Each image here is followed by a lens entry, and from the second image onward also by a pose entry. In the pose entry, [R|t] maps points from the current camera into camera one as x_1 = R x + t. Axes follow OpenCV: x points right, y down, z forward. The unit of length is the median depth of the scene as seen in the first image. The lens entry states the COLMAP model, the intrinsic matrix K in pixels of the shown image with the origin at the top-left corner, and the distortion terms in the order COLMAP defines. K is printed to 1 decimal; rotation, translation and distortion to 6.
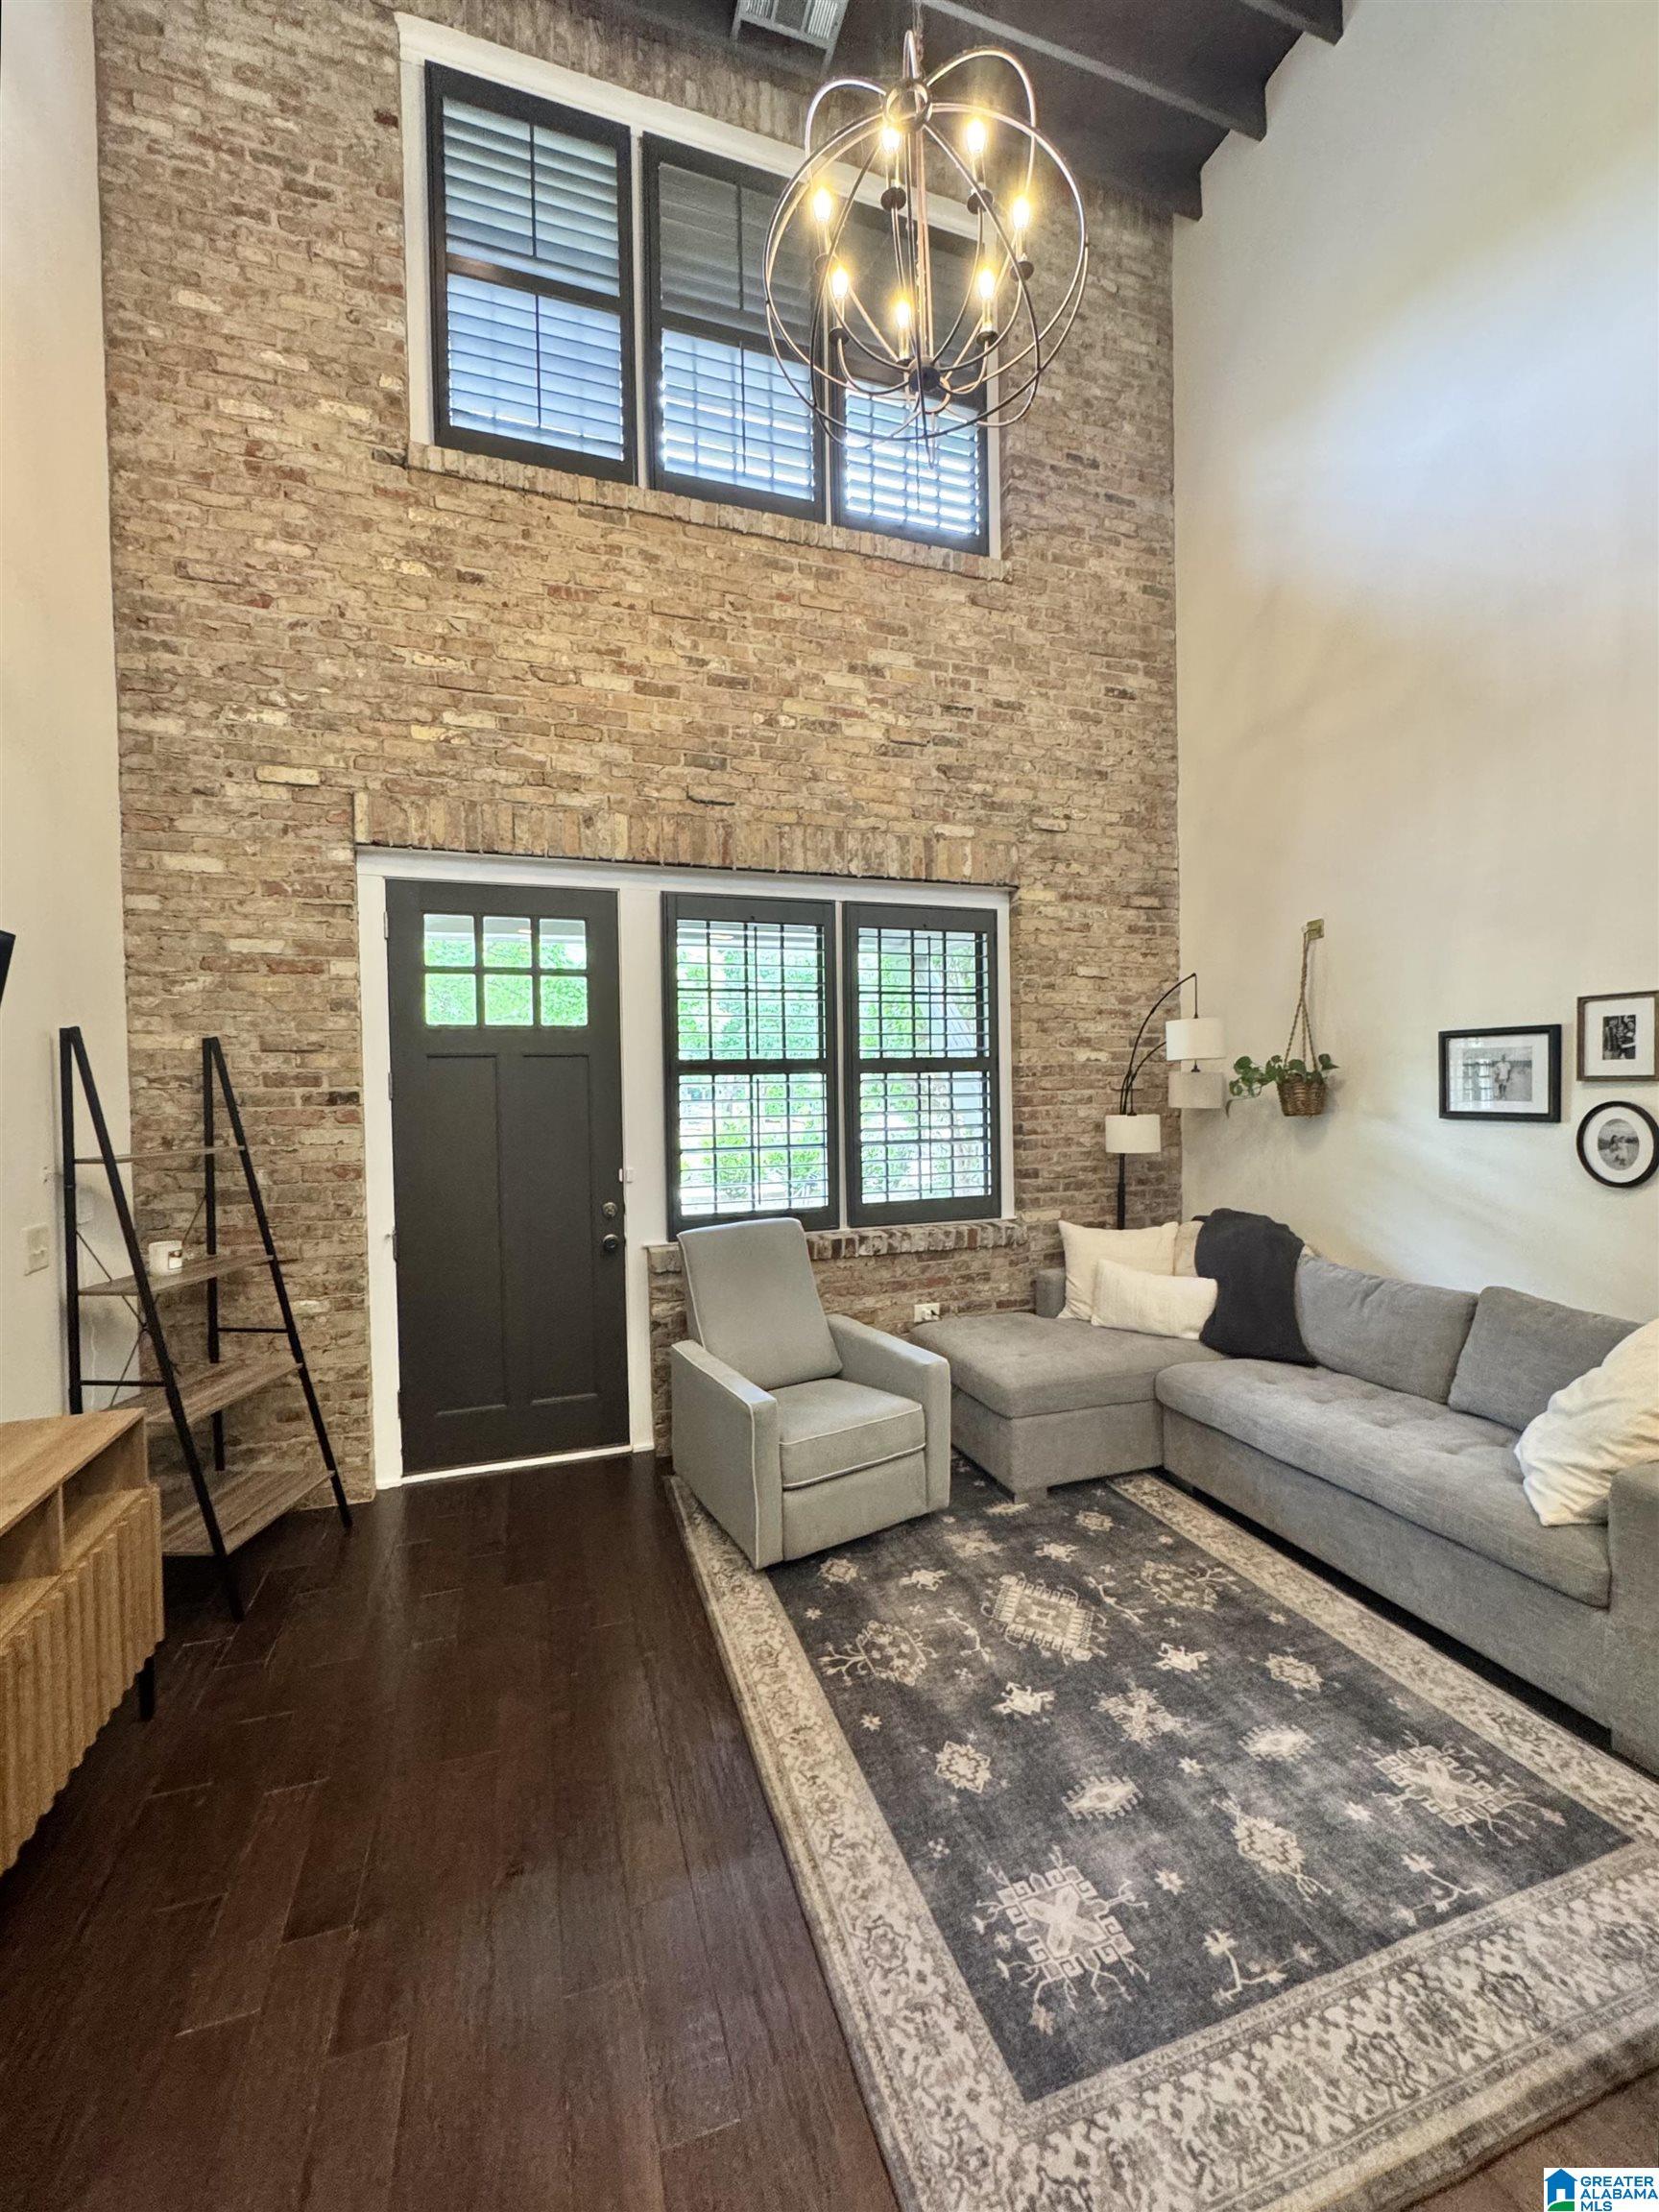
lens RADIAL K [[882.7, 0, 829.5], [0, 882.7, 1106.0], [0, 0, 1]] dist [-0.002828, -0.000105]
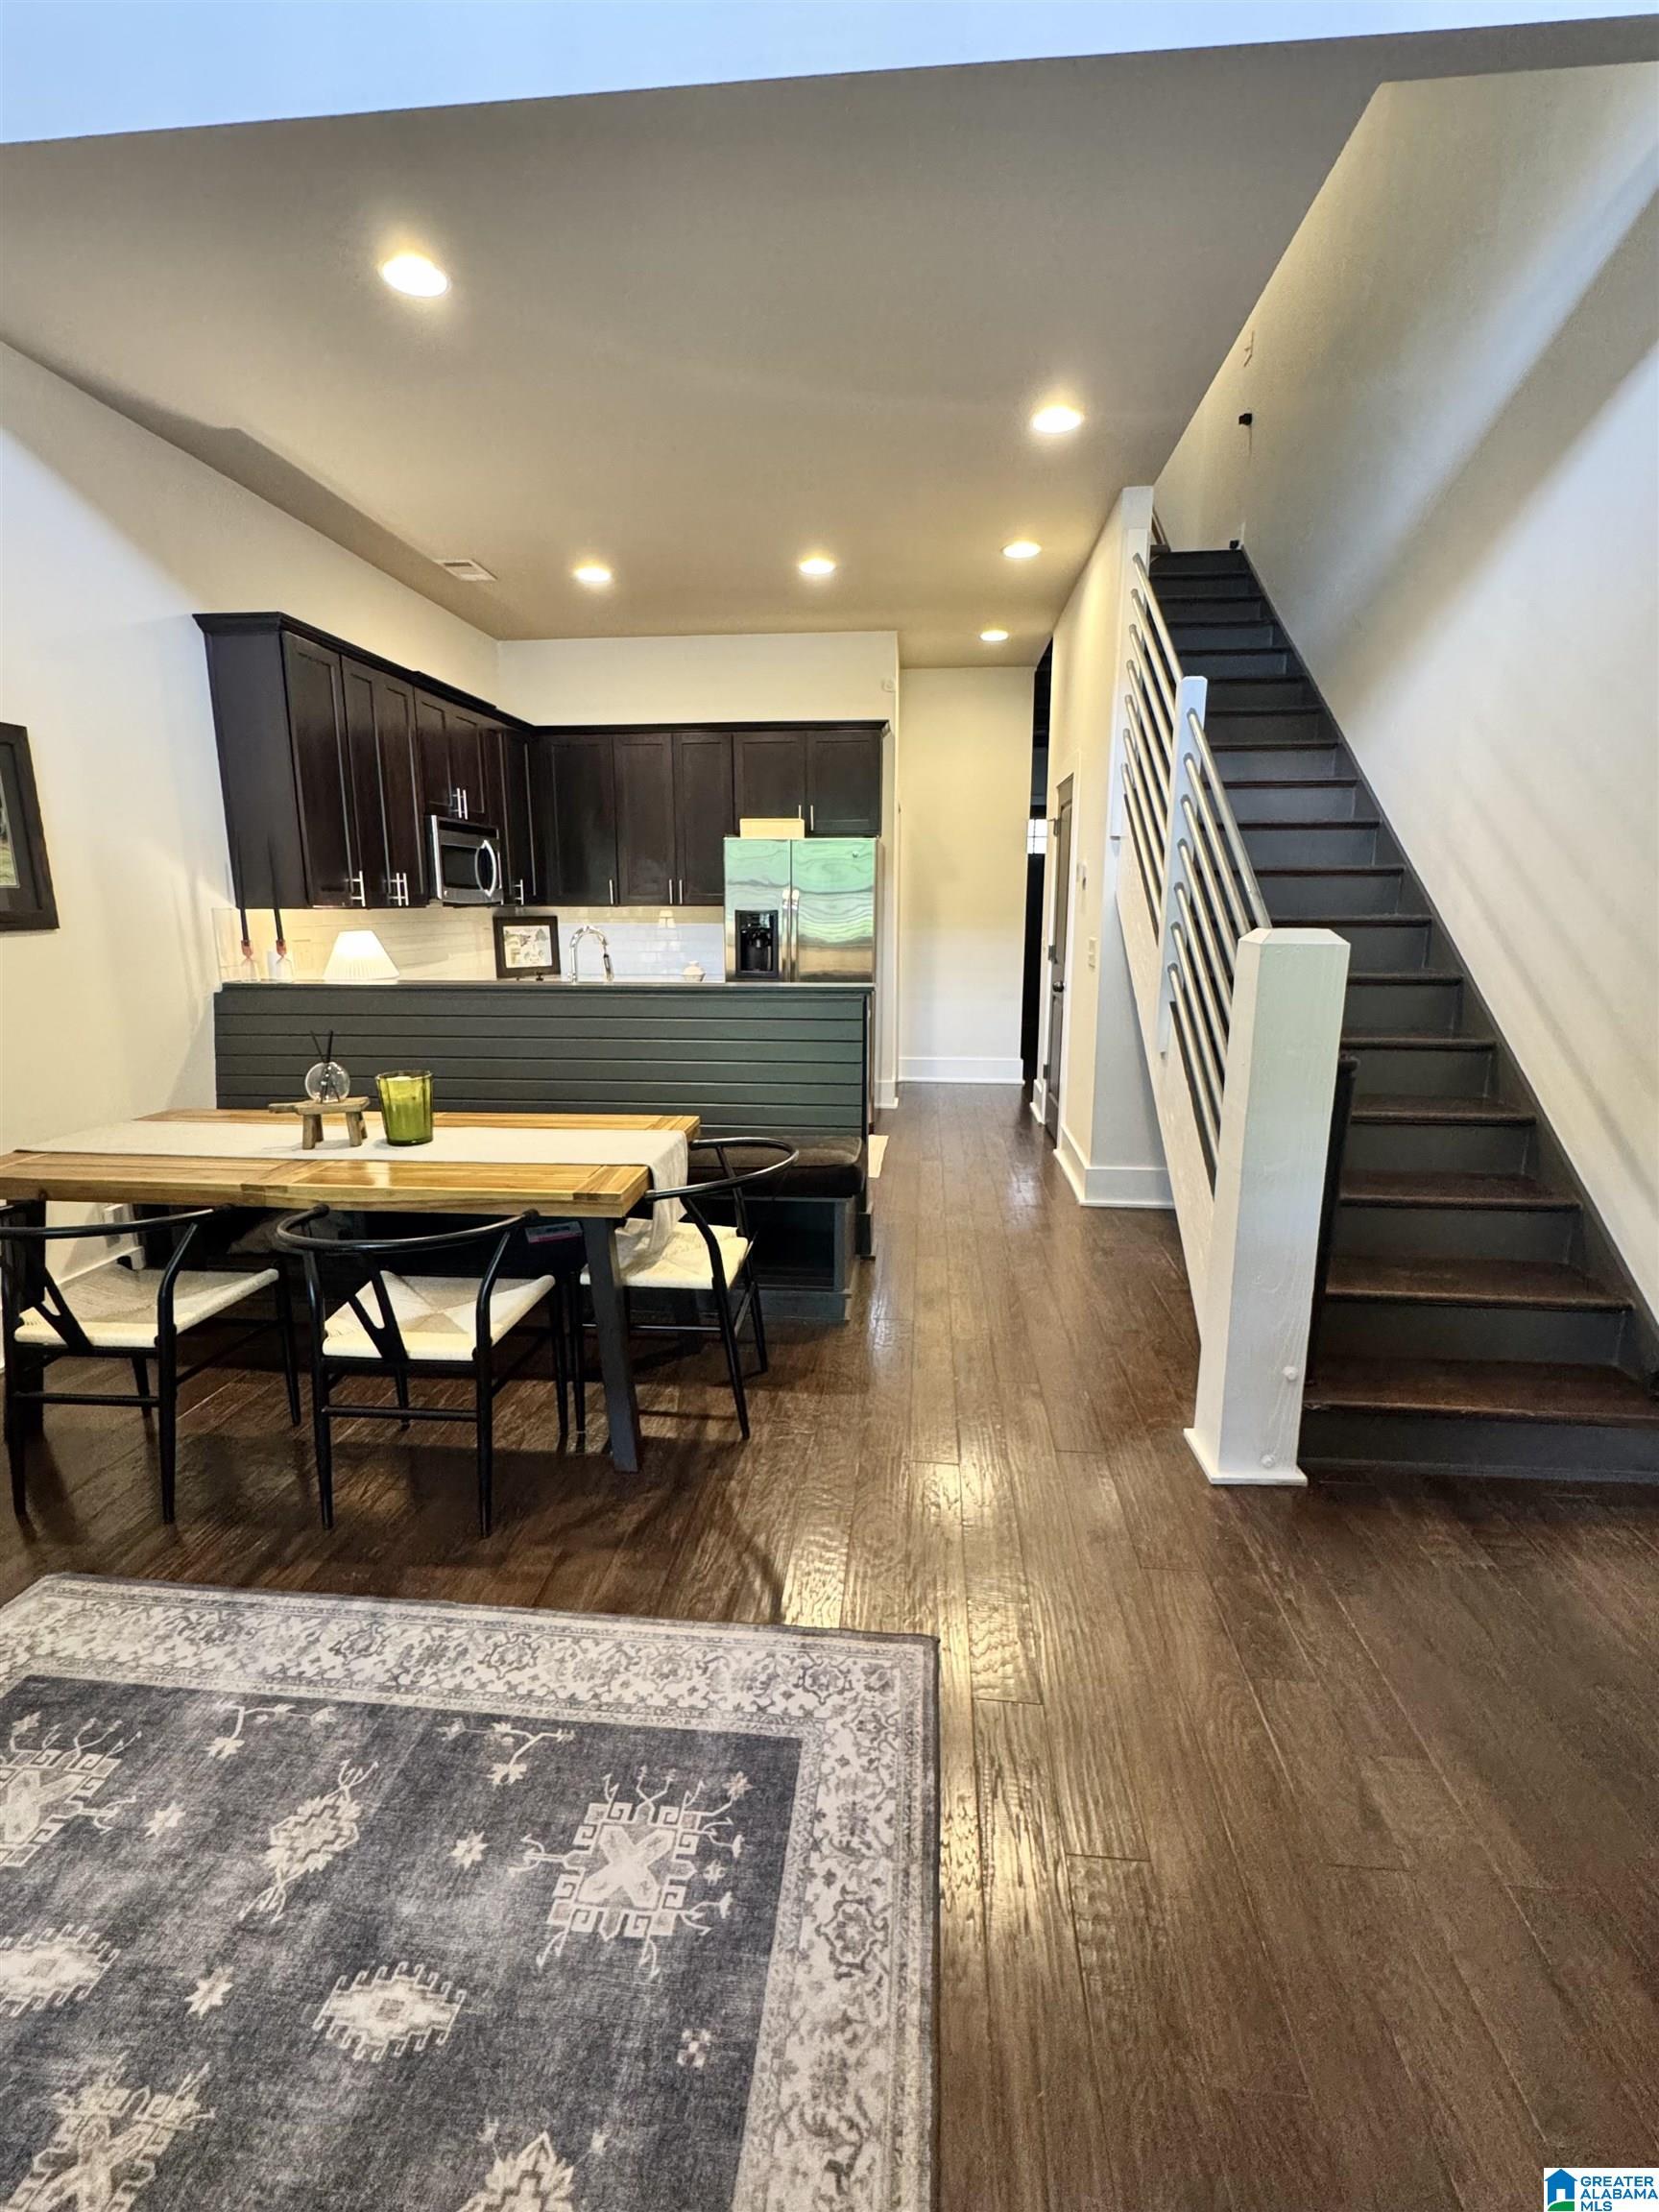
lens RADIAL K [[992.4, 0, 829.5], [0, 992.4, 1106.0], [0, 0, 1]] dist [-0.000286, -0.000220]
pose [[-0.910979, -0.065431, 0.407229, -0.083071], [0.024763, 0.976879, 0.212355, 0.034559], [-0.411708, 0.203535, -0.888296, 0.621244]]
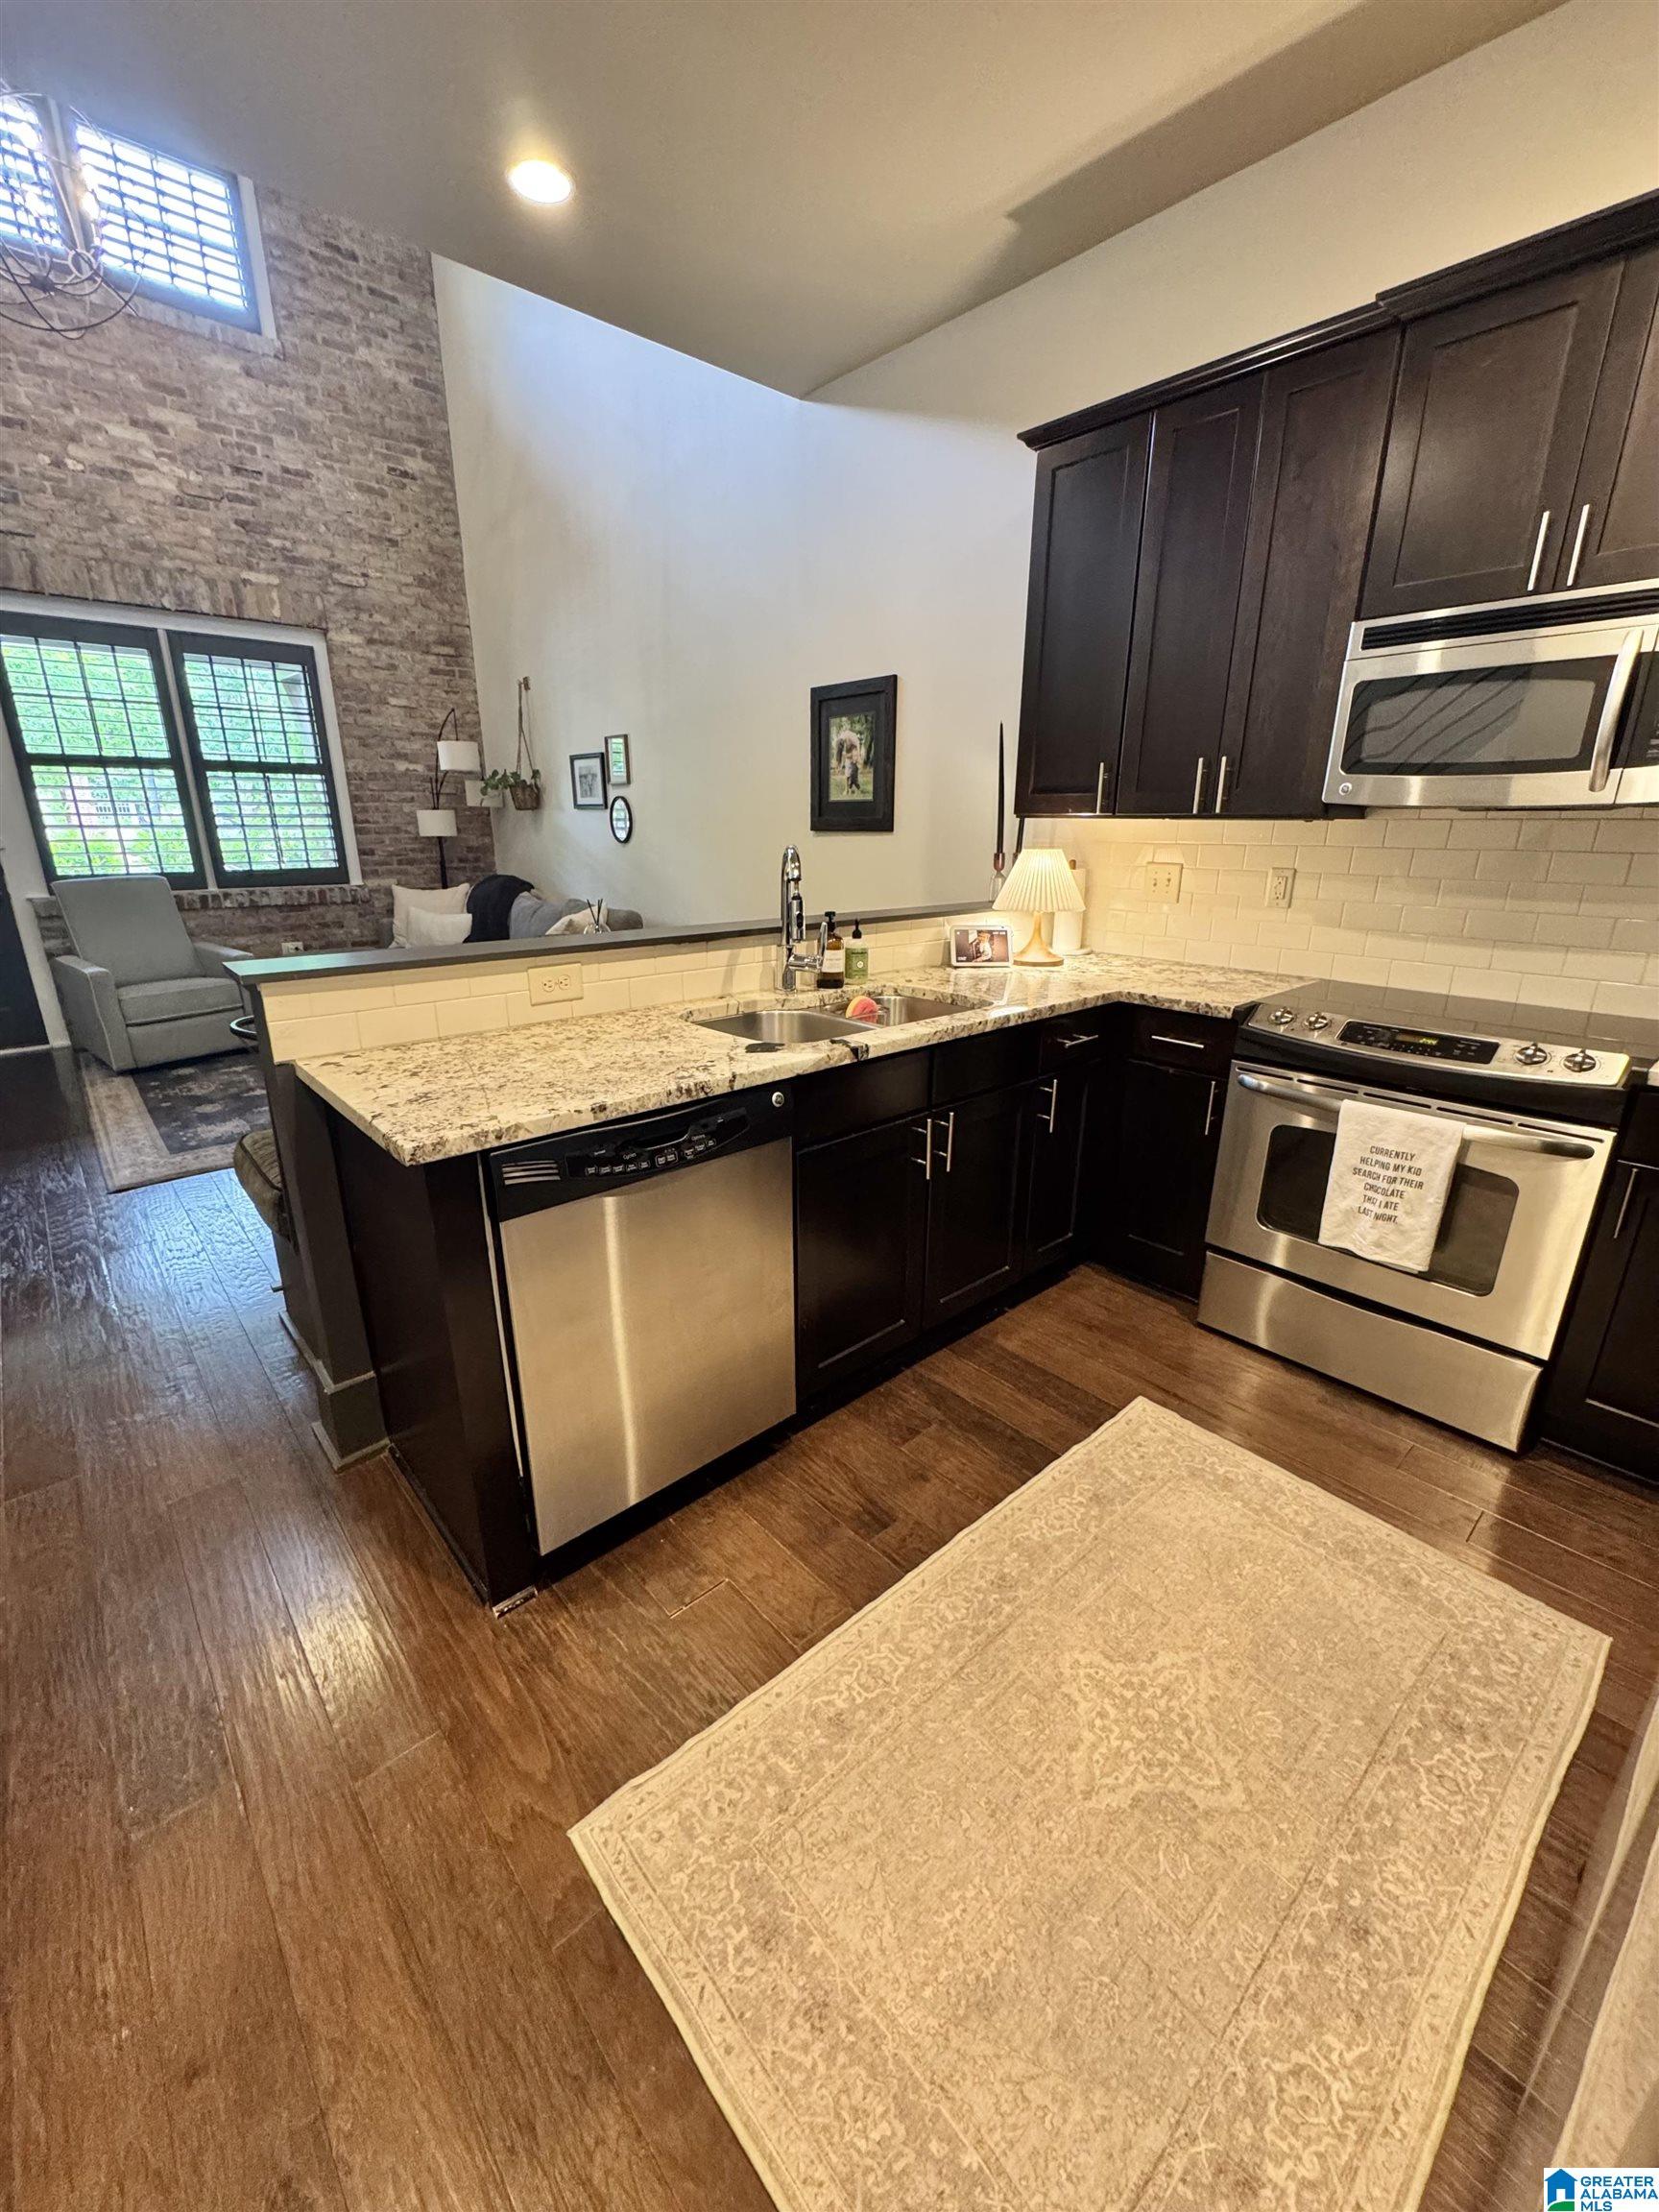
lens RADIAL K [[882.7, 0, 829.5], [0, 882.7, 1106.0], [0, 0, 1]] dist [-0.002828, -0.000105]
pose [[0.919878, -0.098148, 0.379725, 0.350356], [-0.012857, 0.960115, 0.279309, 0.066400], [-0.391994, -0.261812, 0.881927, -0.702392]]
